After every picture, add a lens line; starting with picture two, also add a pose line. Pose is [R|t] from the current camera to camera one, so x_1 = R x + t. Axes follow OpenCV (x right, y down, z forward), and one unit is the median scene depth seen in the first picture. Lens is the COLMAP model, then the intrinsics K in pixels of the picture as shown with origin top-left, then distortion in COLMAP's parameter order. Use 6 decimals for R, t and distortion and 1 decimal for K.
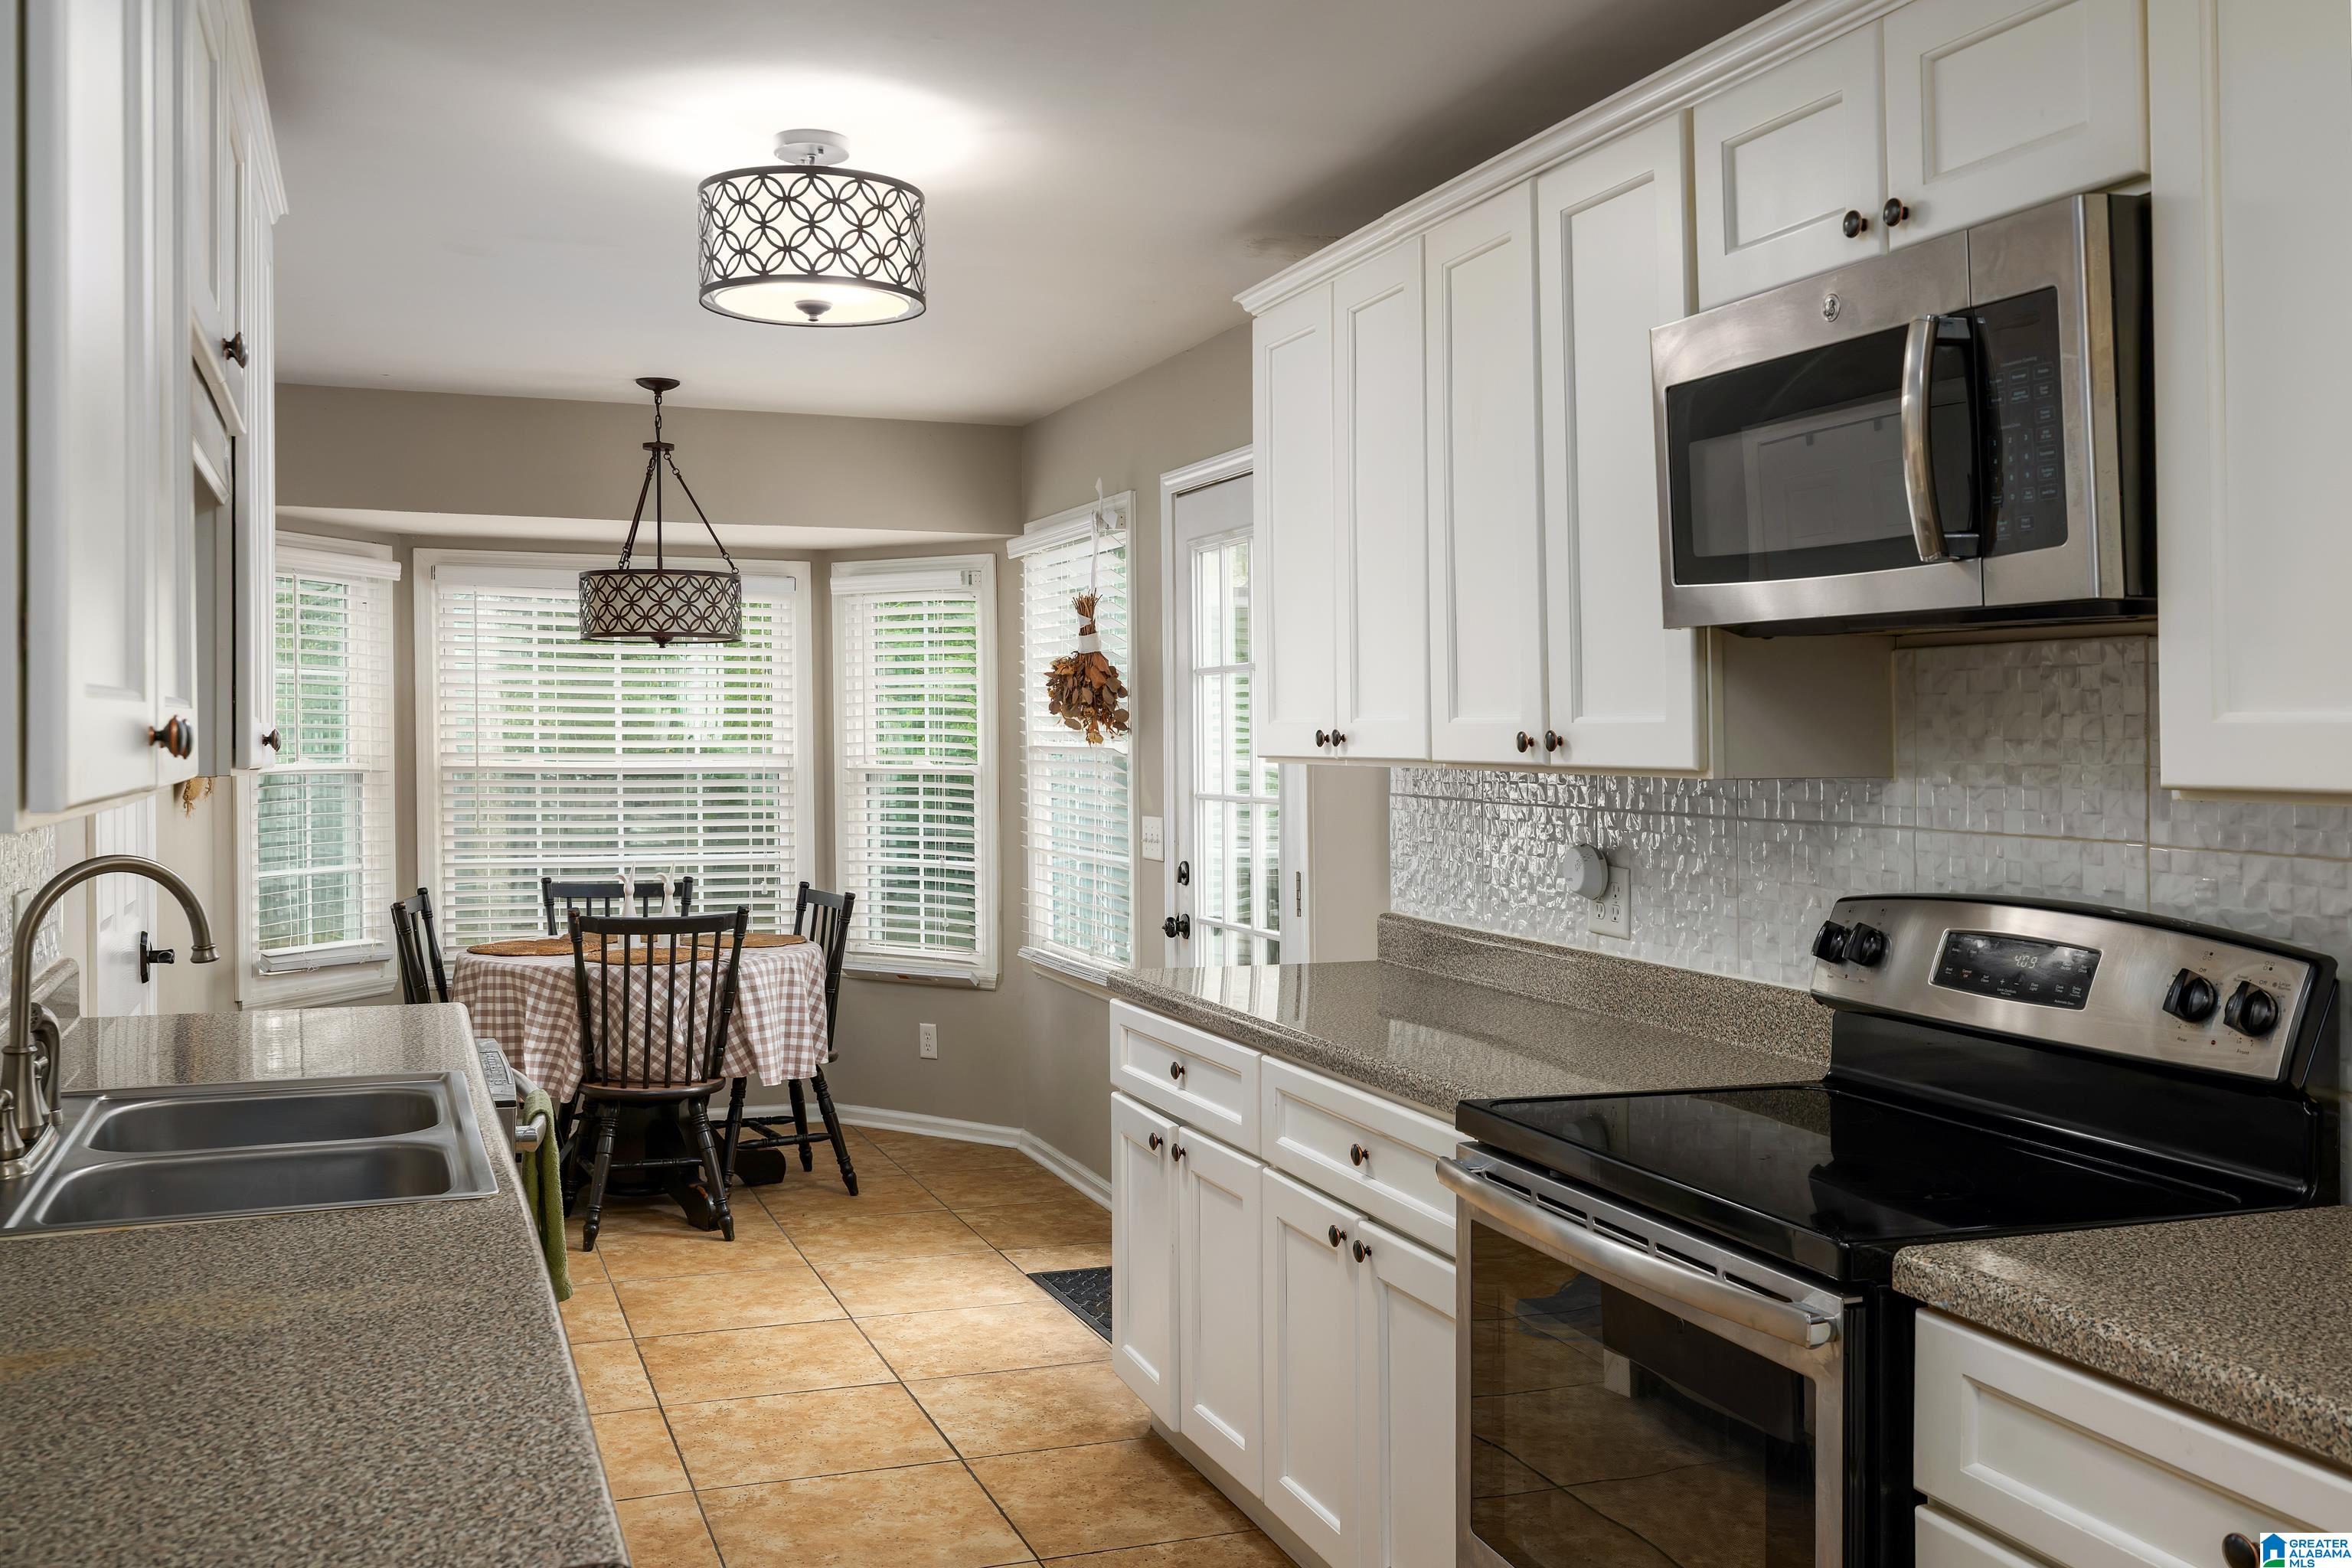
lens RADIAL K [[2043.5, 0, 1162.4], [0, 2043.5, 787.5], [0, 0, 1]] dist [-0.016246, -0.008165]
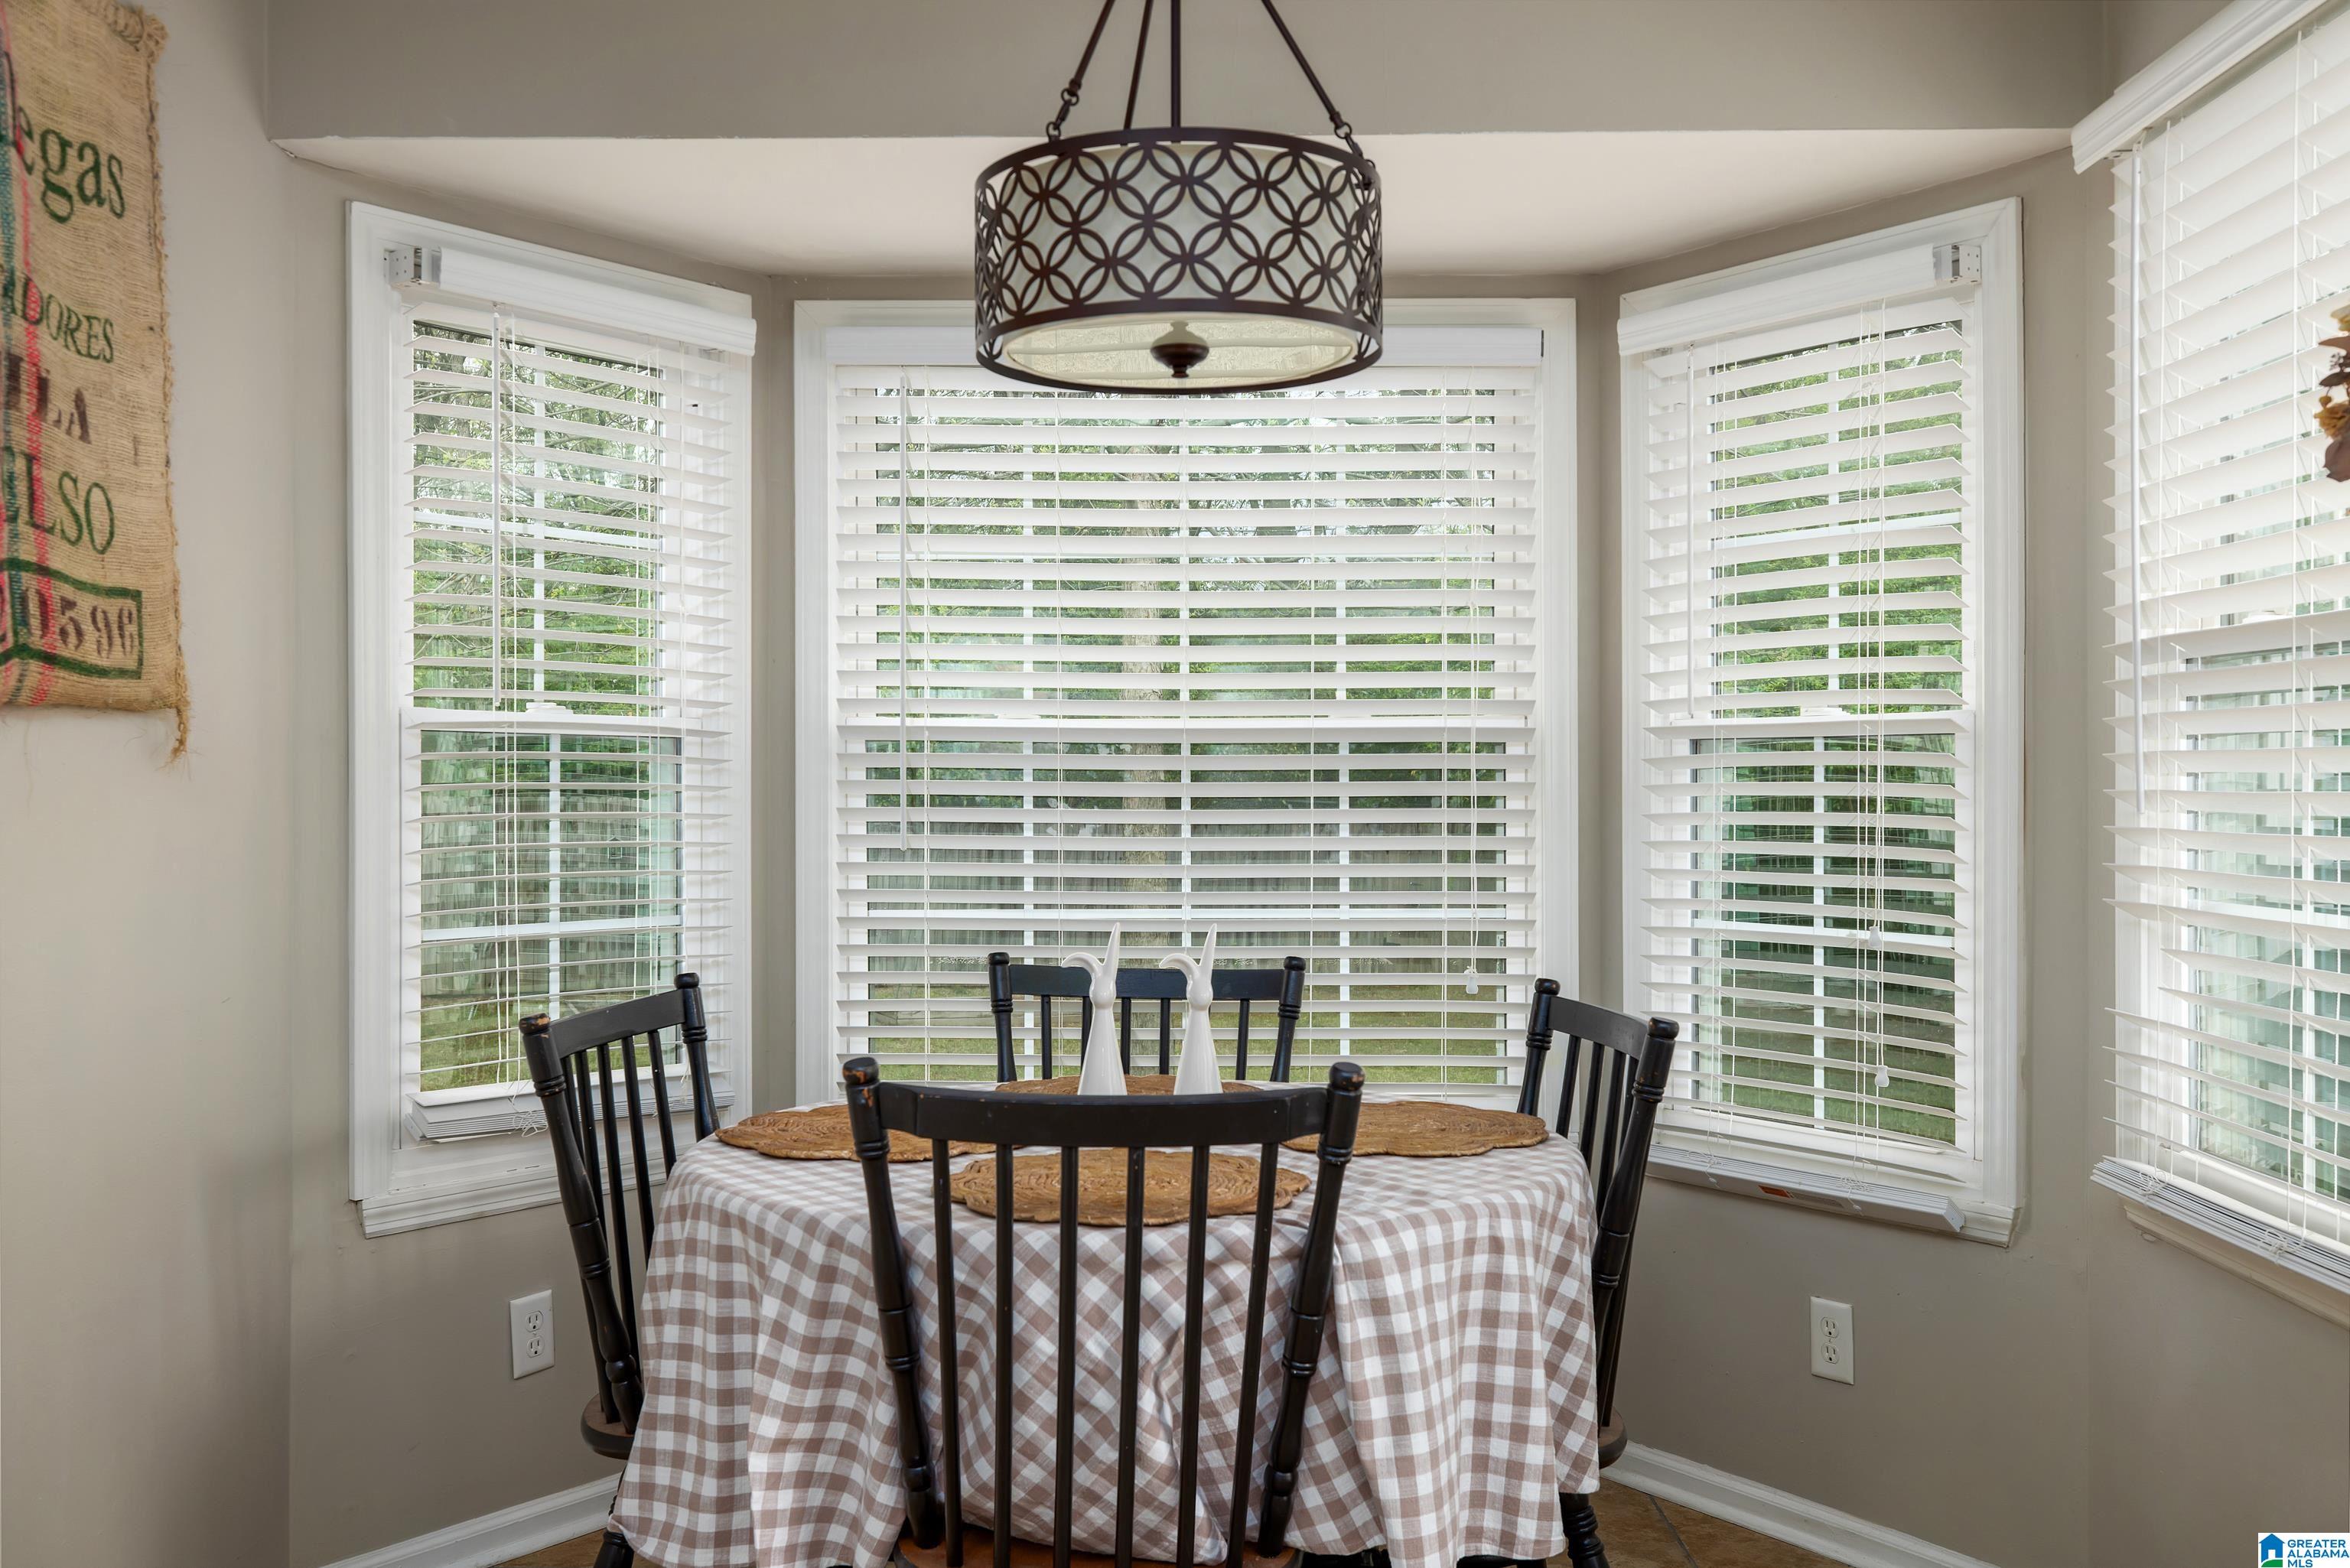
lens RADIAL K [[2100.0, 0, 1155.3], [0, 2100.0, 888.3], [0, 0, 1]] dist [-0.011722, 0.011695]
pose [[0.930130, 0.013999, -0.366964, -0.101783], [-0.005067, 0.999667, 0.025294, 0.019077], [0.367196, -0.021668, 0.929891, 0.627361]]
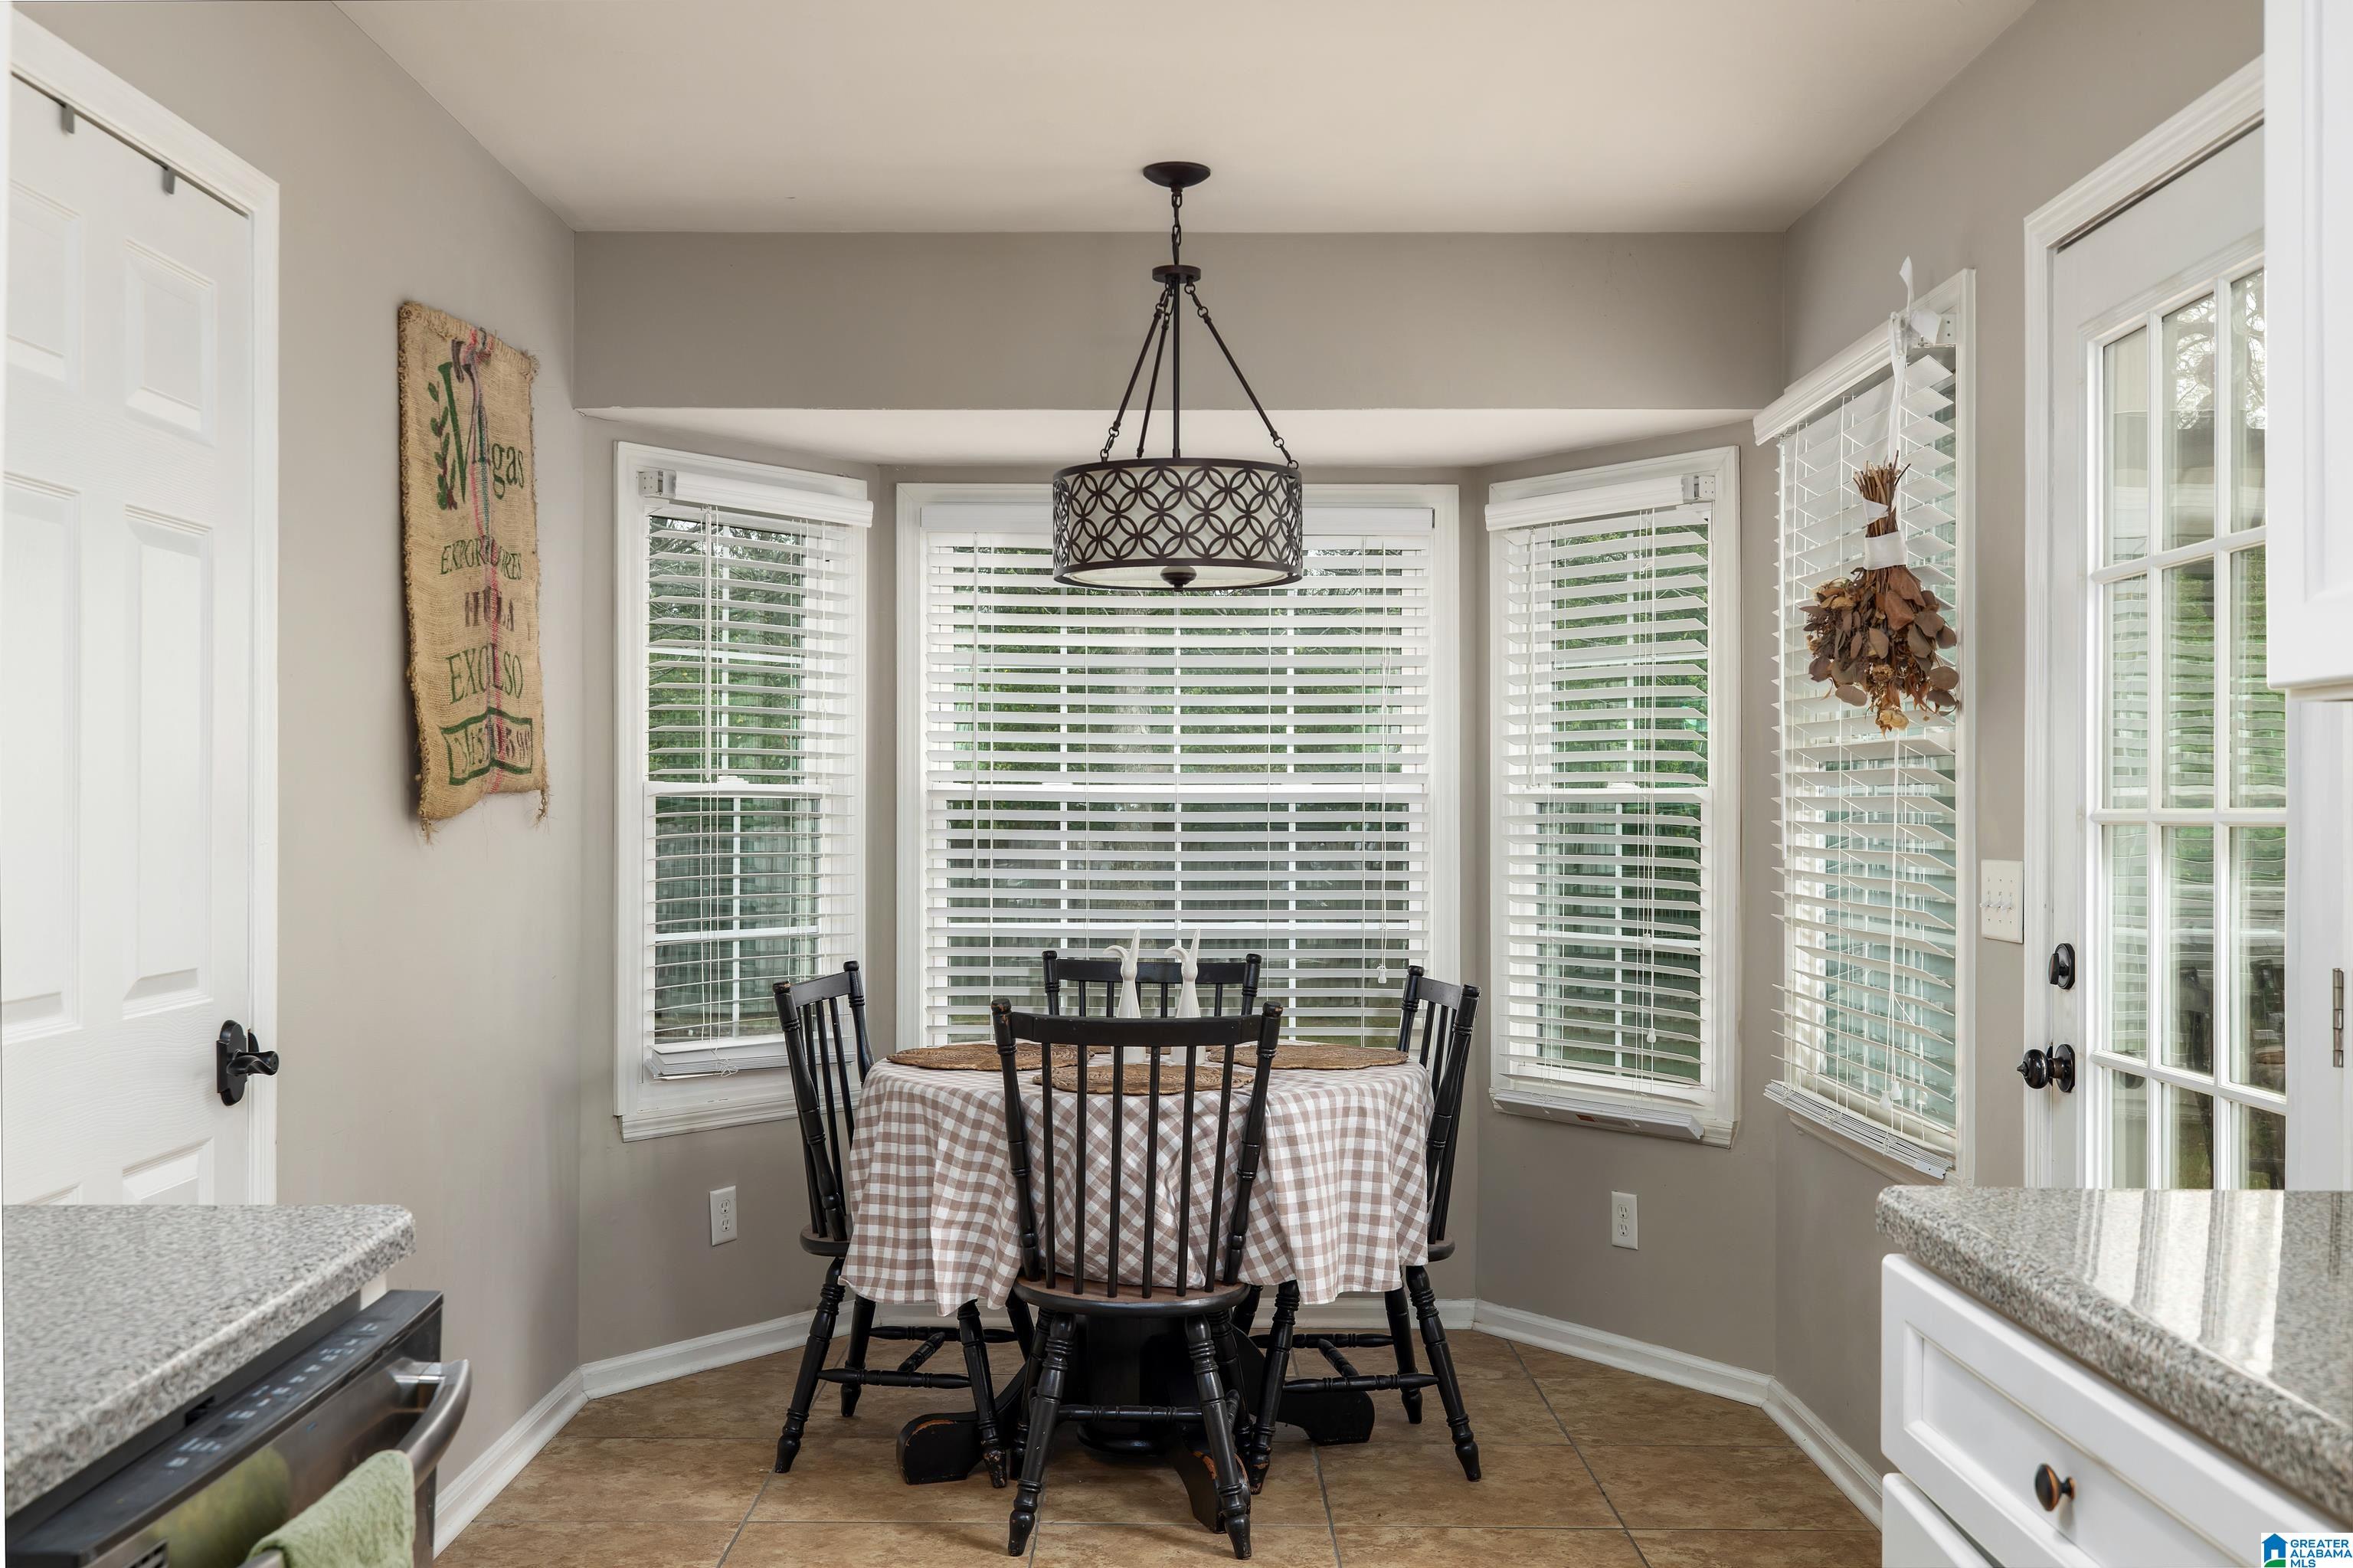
lens RADIAL K [[2263.9, 0, 1139.2], [0, 2263.9, 880.3], [0, 0, 1]] dist [-0.015682, 0.000000]
pose [[0.931019, 0.010832, -0.364810, 0.000753], [-0.007817, 0.999922, 0.009740, 0.014703], [0.364887, -0.006216, 0.931031, 0.342972]]
